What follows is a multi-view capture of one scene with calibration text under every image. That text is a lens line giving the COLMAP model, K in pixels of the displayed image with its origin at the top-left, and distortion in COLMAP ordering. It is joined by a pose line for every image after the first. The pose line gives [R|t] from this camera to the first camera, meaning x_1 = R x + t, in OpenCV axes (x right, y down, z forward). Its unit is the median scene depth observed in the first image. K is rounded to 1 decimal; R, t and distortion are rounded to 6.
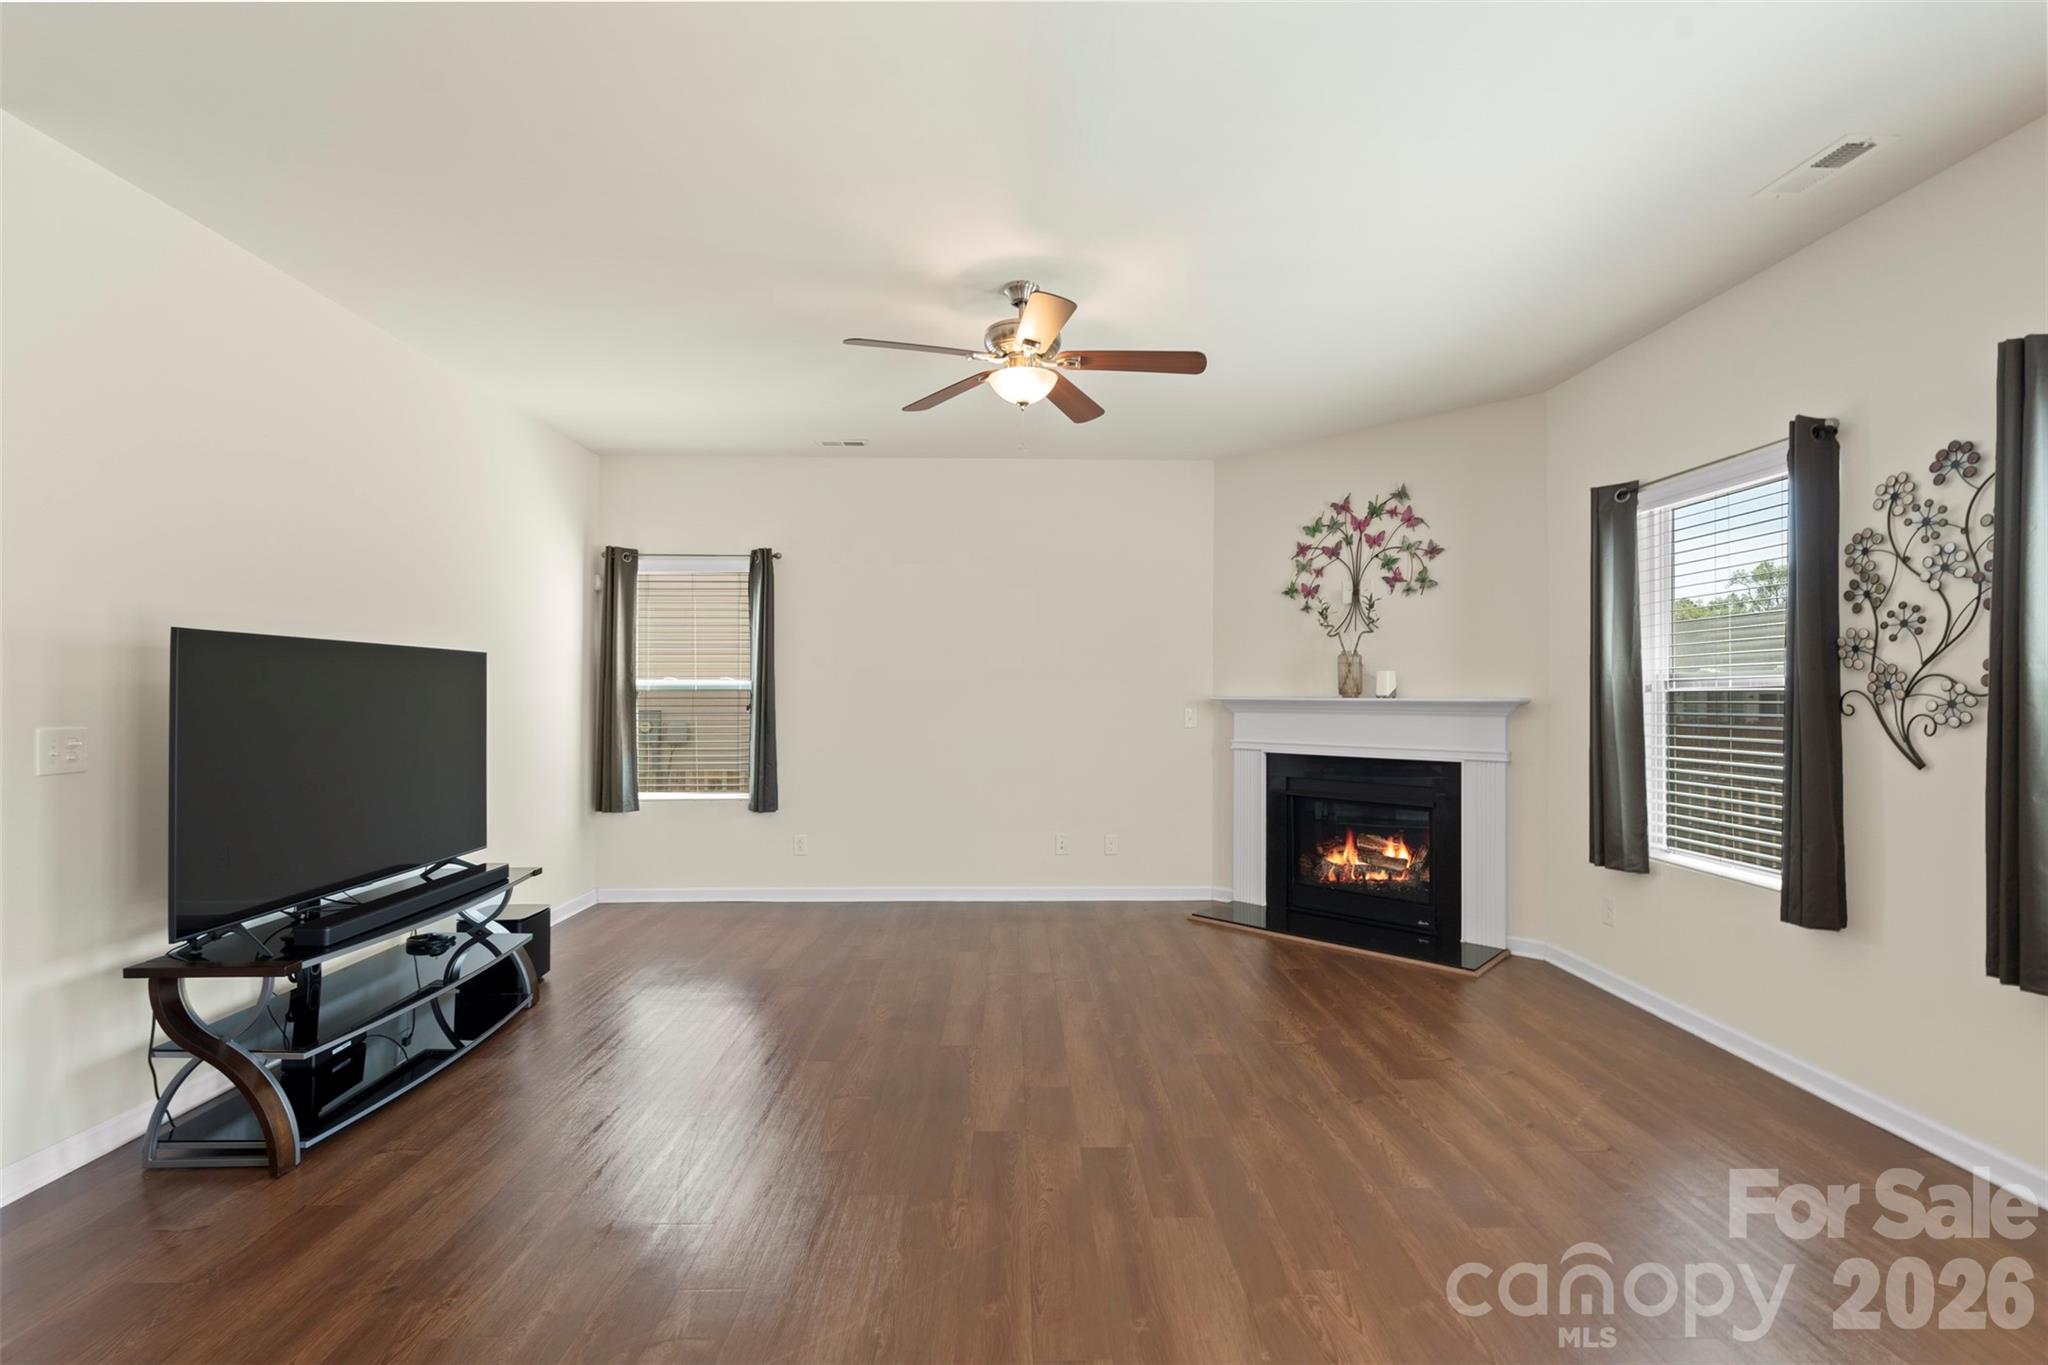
lens RADIAL K [[902.3, 0, 1032.8], [0, 902.3, 681.6], [0, 0, 1]] dist [-0.002028, -0.000519]
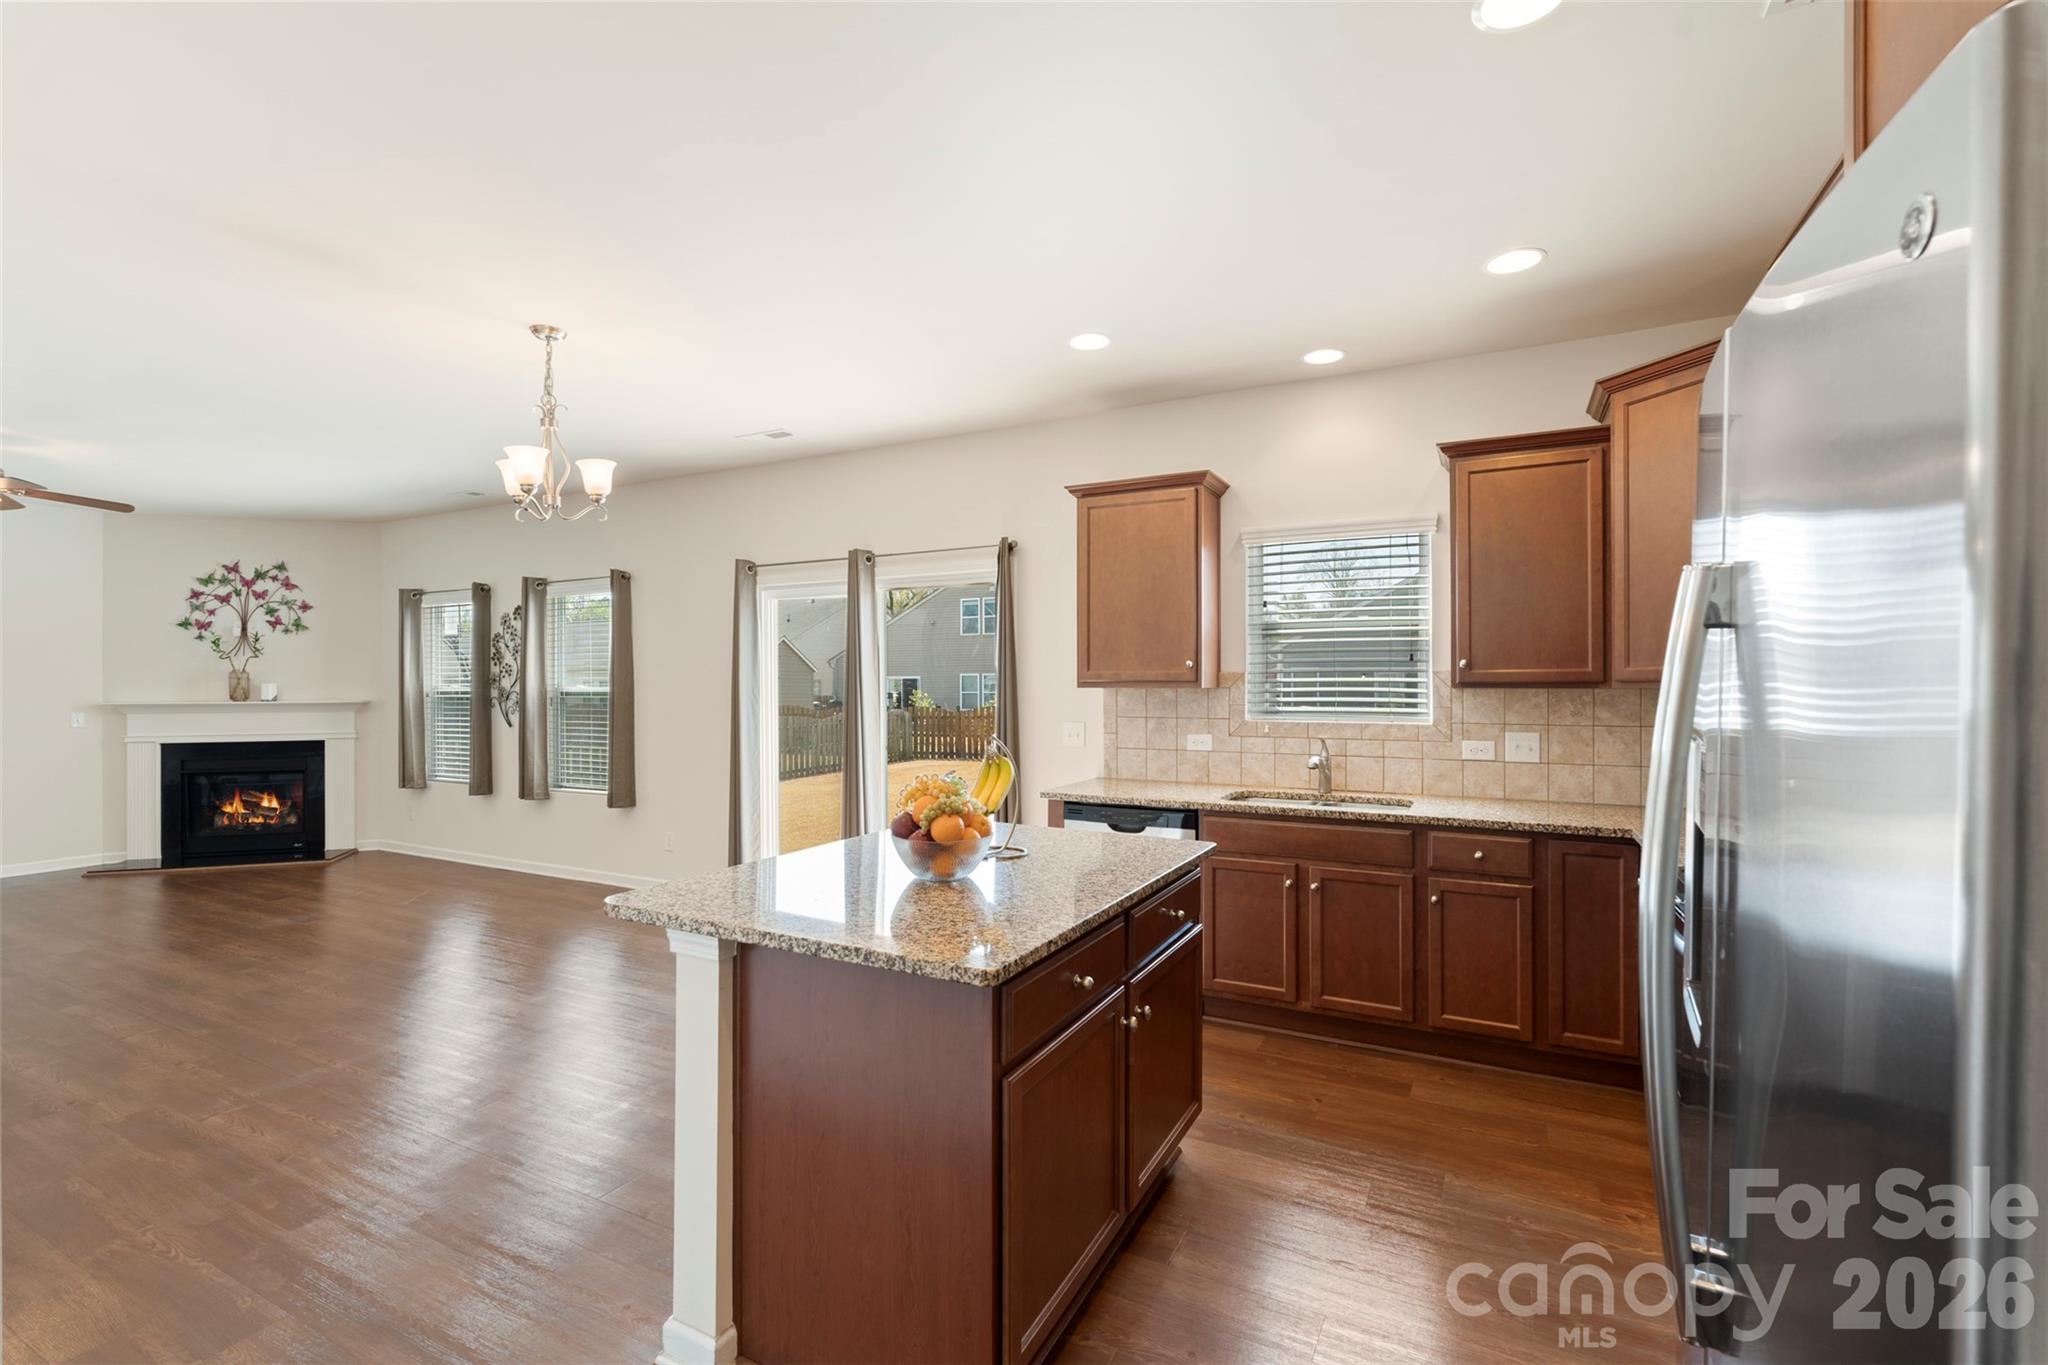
lens RADIAL K [[902.3, 0, 1025.8], [0, 902.3, 682.7], [0, 0, 1]] dist [-0.002028, -0.000519]
pose [[0.494537, -0.005699, 0.869138, -0.290653], [-0.007160, 0.999918, 0.010631, -0.037619], [-0.869127, -0.011480, 0.494455, -0.842261]]
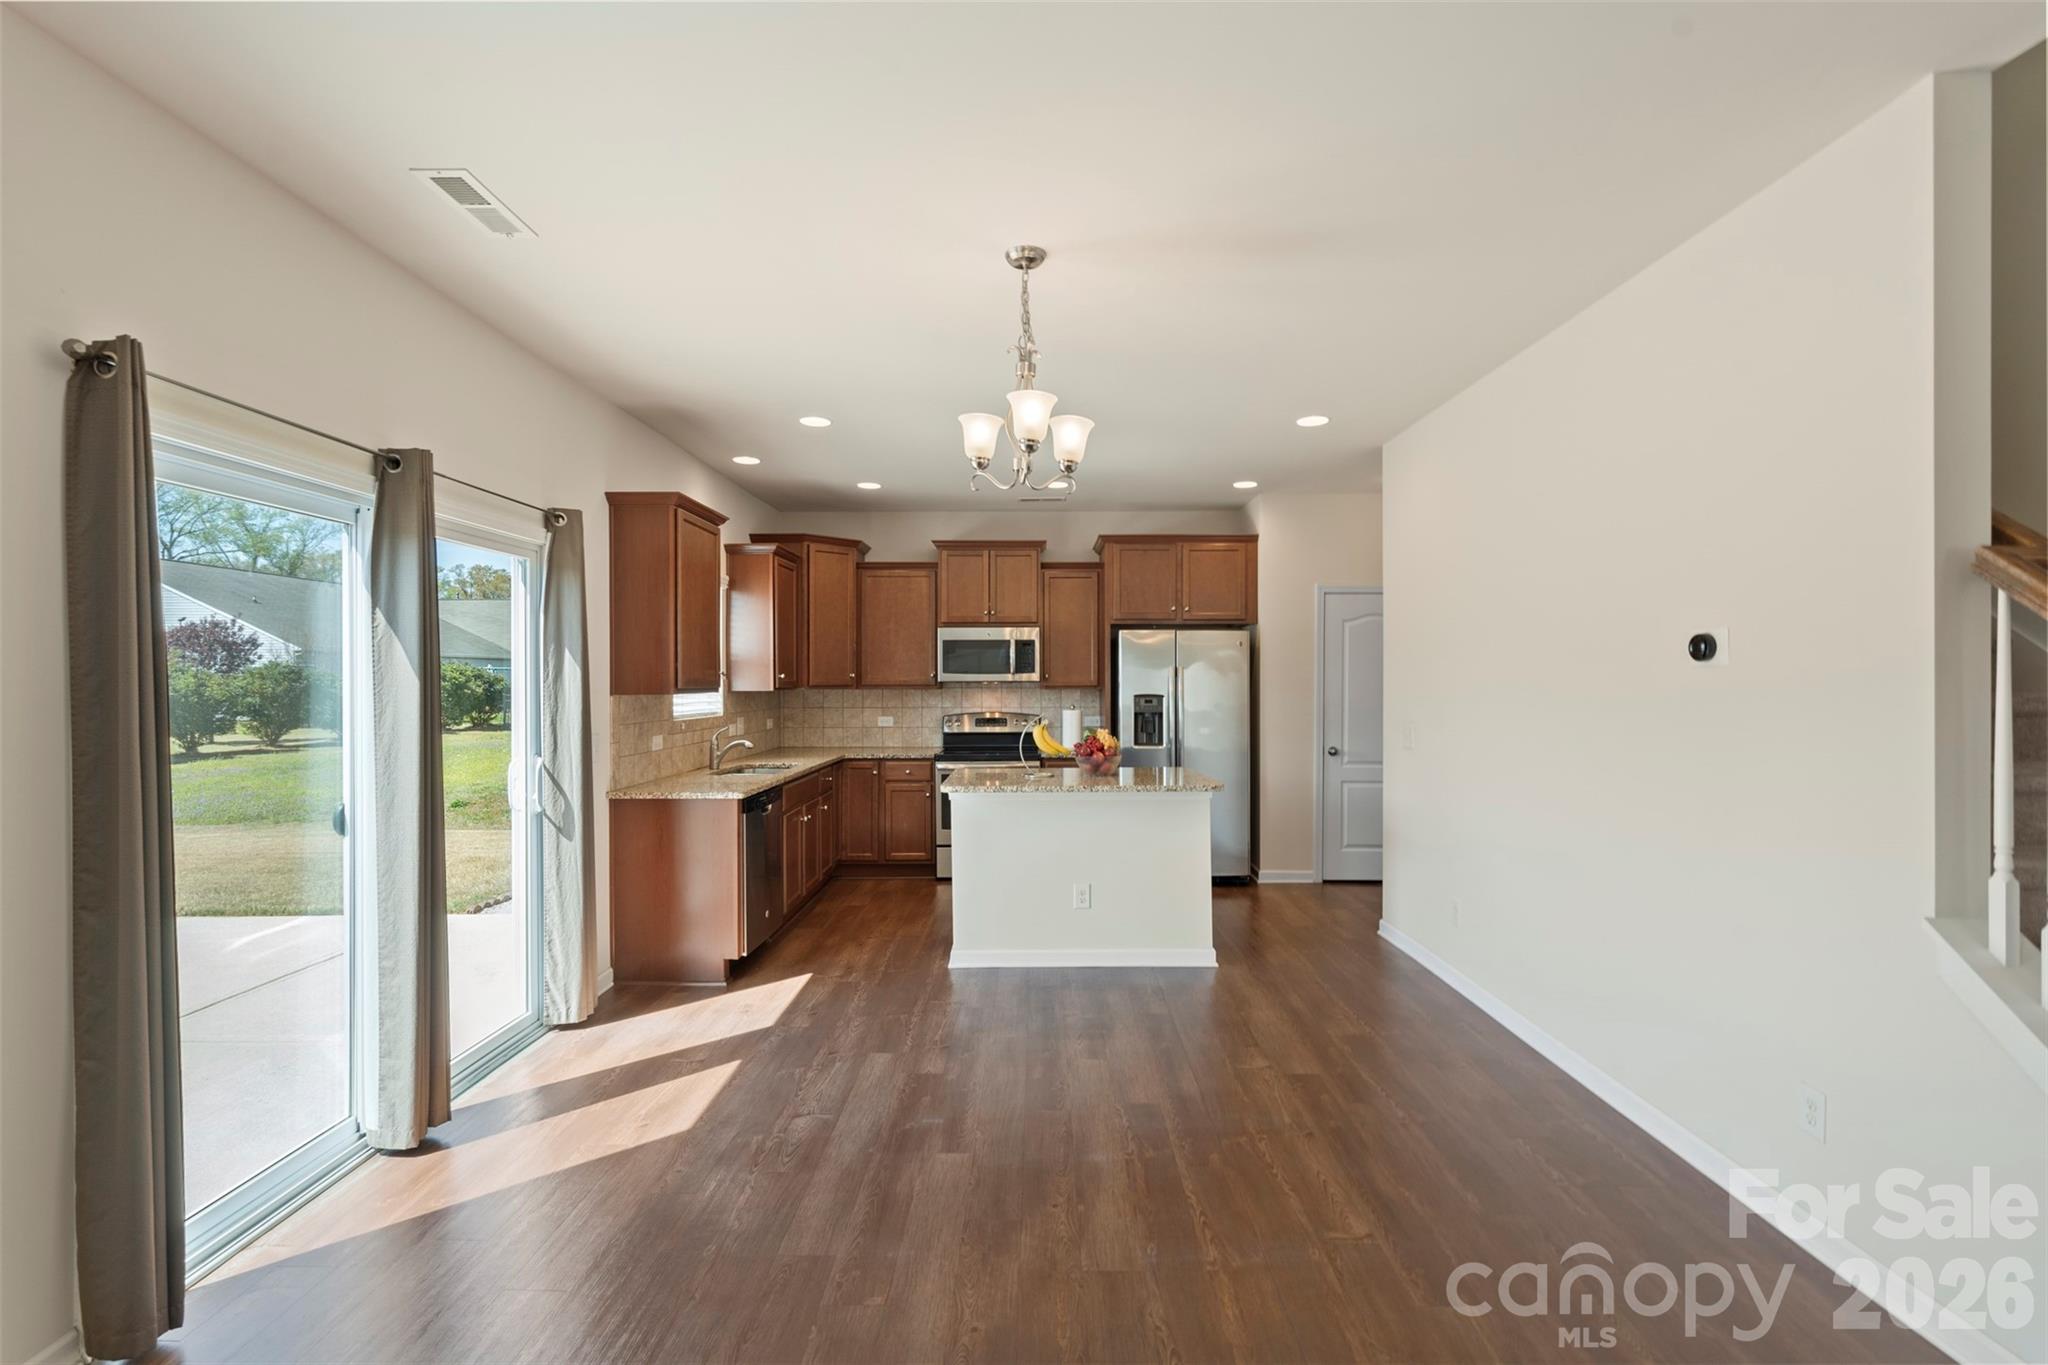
lens RADIAL K [[902.3, 0, 1031.8], [0, 902.3, 683.3], [0, 0, 1]] dist [-0.002028, -0.000519]
pose [[-0.999368, 0.000336, 0.035539, 0.116352], [0.000011, 0.999958, -0.009142, -0.026864], [-0.035541, -0.009136, -0.999326, 0.404023]]
